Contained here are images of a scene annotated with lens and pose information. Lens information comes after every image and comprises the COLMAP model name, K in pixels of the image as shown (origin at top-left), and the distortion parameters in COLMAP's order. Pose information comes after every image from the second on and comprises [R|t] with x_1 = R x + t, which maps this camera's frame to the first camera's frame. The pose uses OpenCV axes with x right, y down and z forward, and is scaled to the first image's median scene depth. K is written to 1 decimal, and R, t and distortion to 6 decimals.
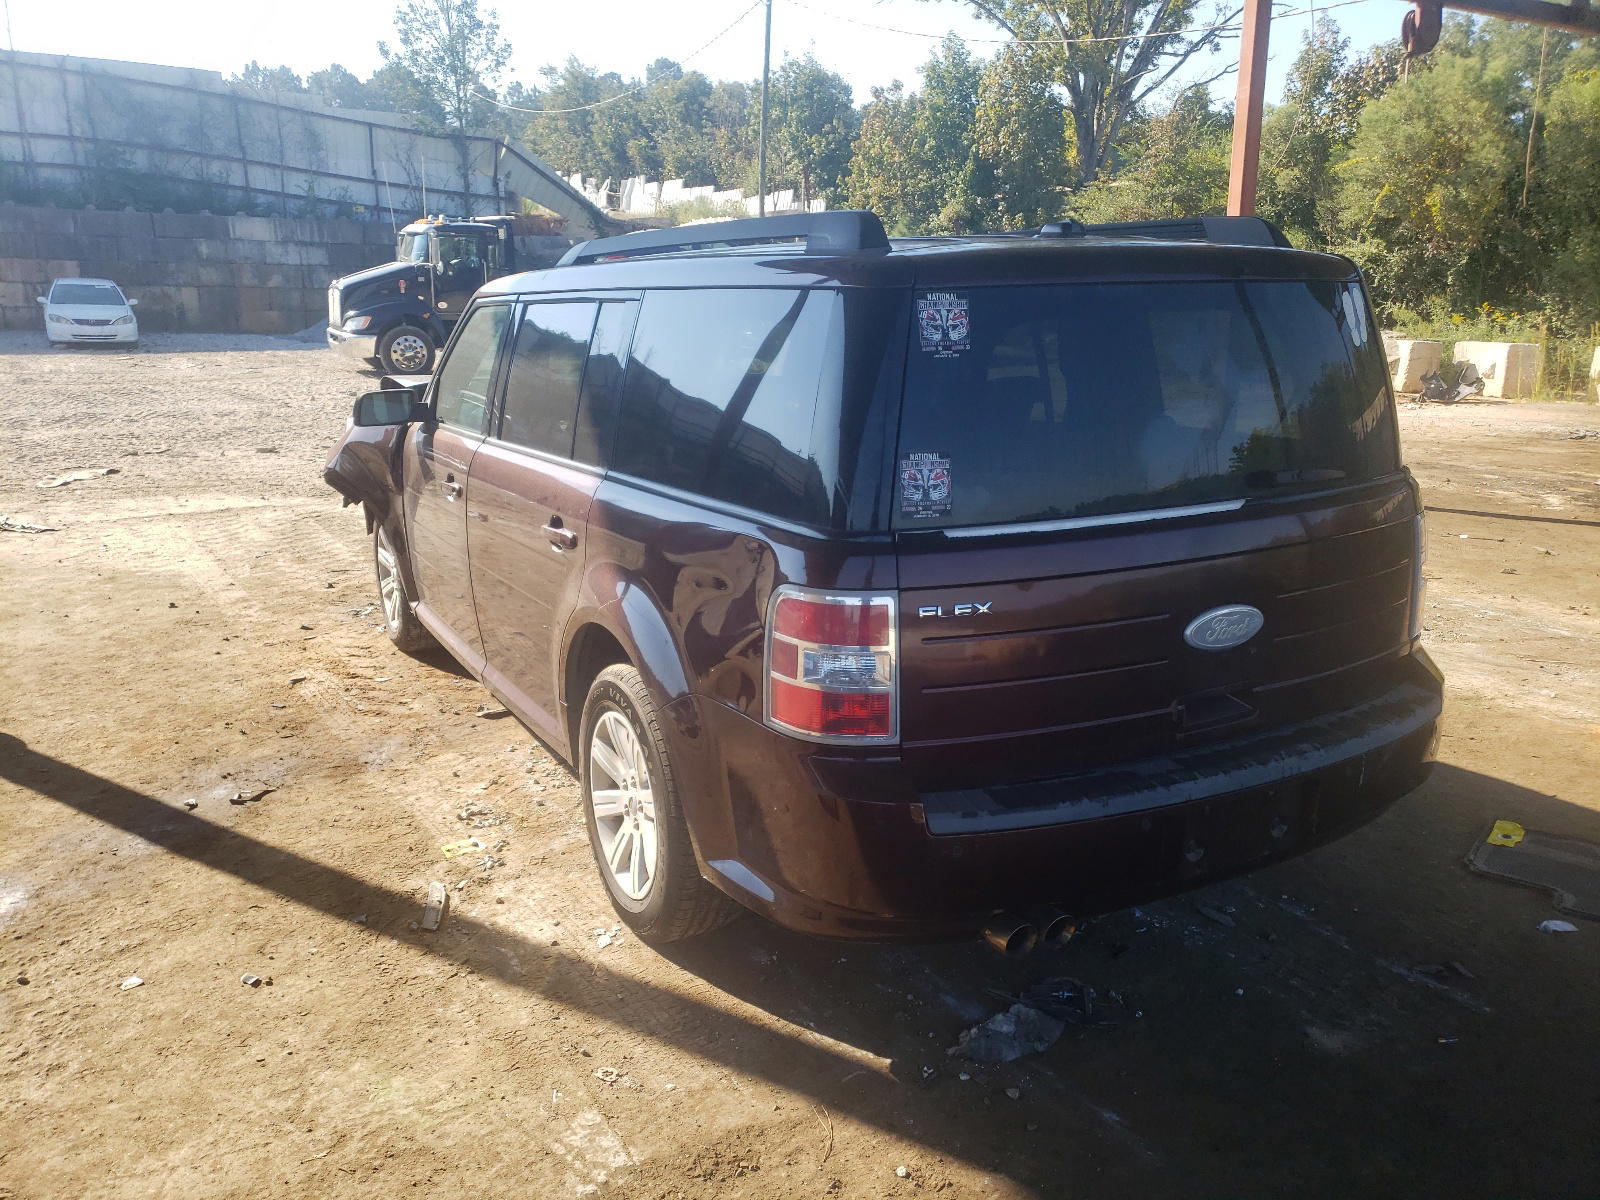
lens RADIAL K [[1283.0, 0, 800.0], [0, 1283.0, 600.0], [0, 0, 1]] dist [0.026919, -0.002301]
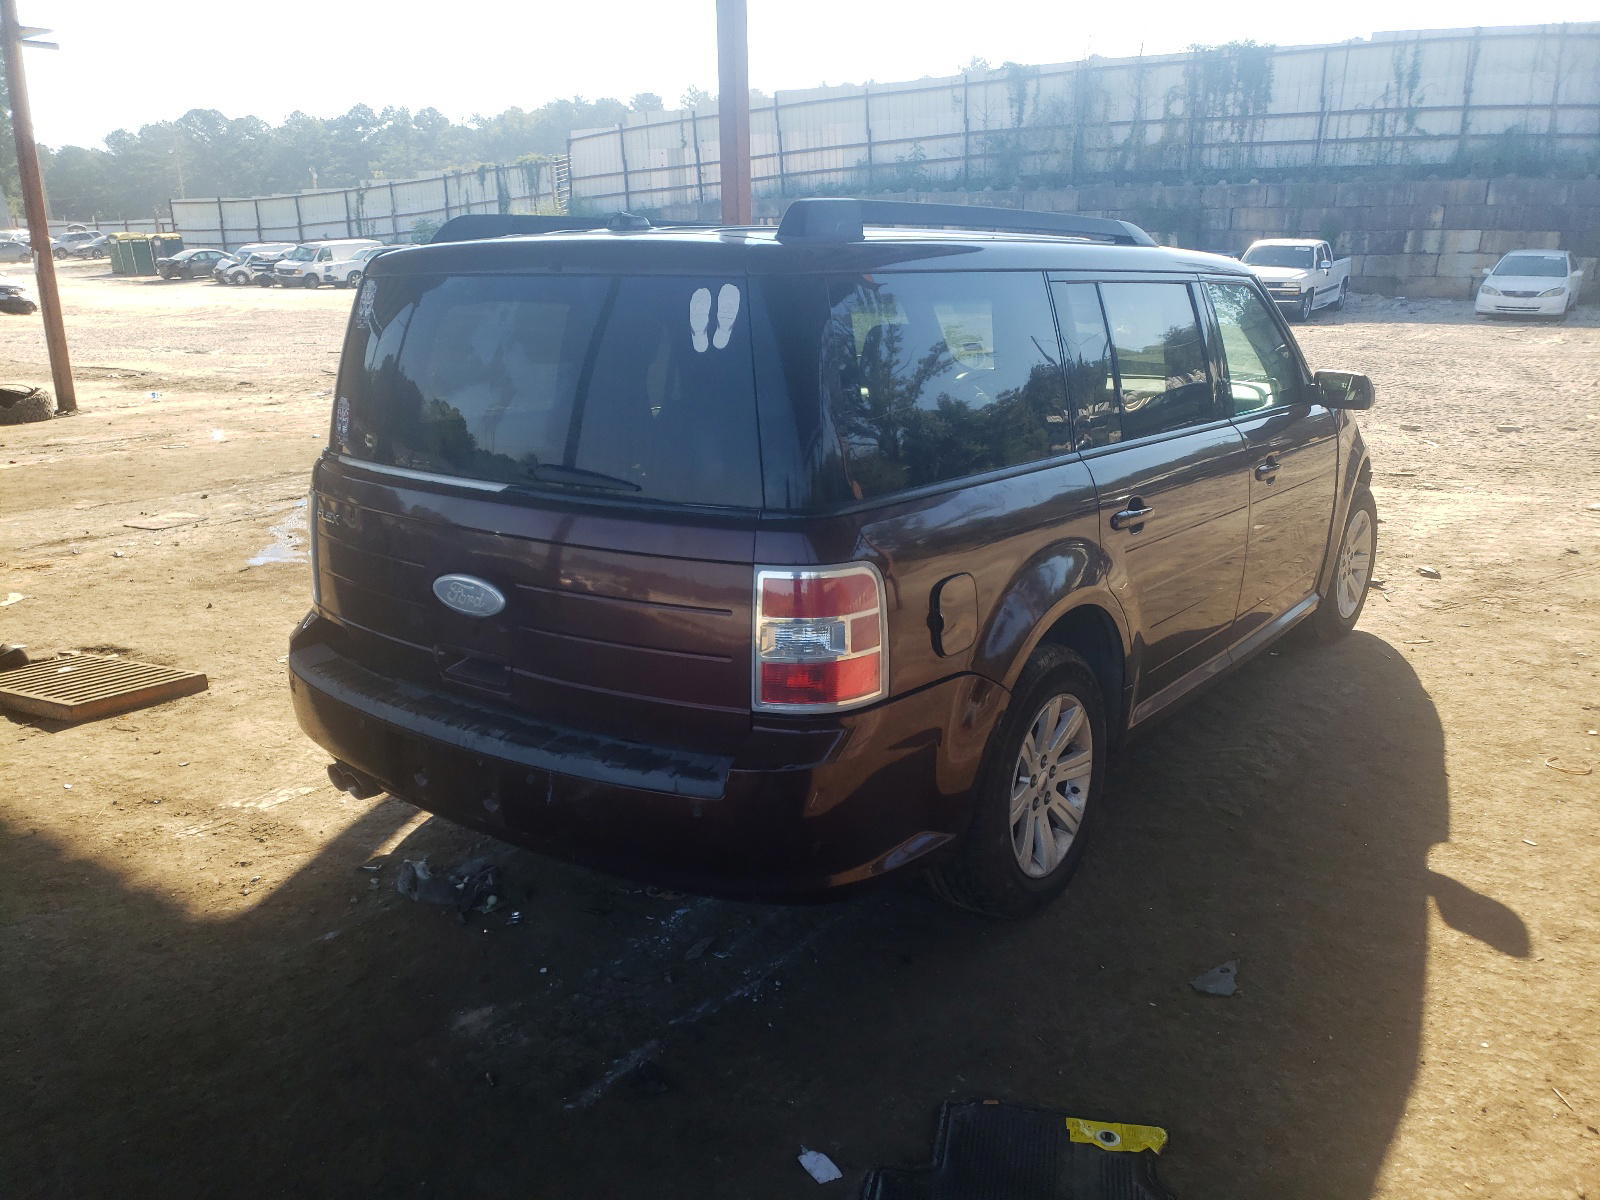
lens RADIAL K [[1307.7, 0, 799.1], [0, 1307.7, 621.7], [0, 0, 1]] dist [0.101860, -0.174074]
pose [[0.389575, 0.239015, -0.889440, 0.200181], [-0.209476, 0.963422, 0.167145, -0.028142], [0.896856, 0.121200, 0.425393, 0.108945]]
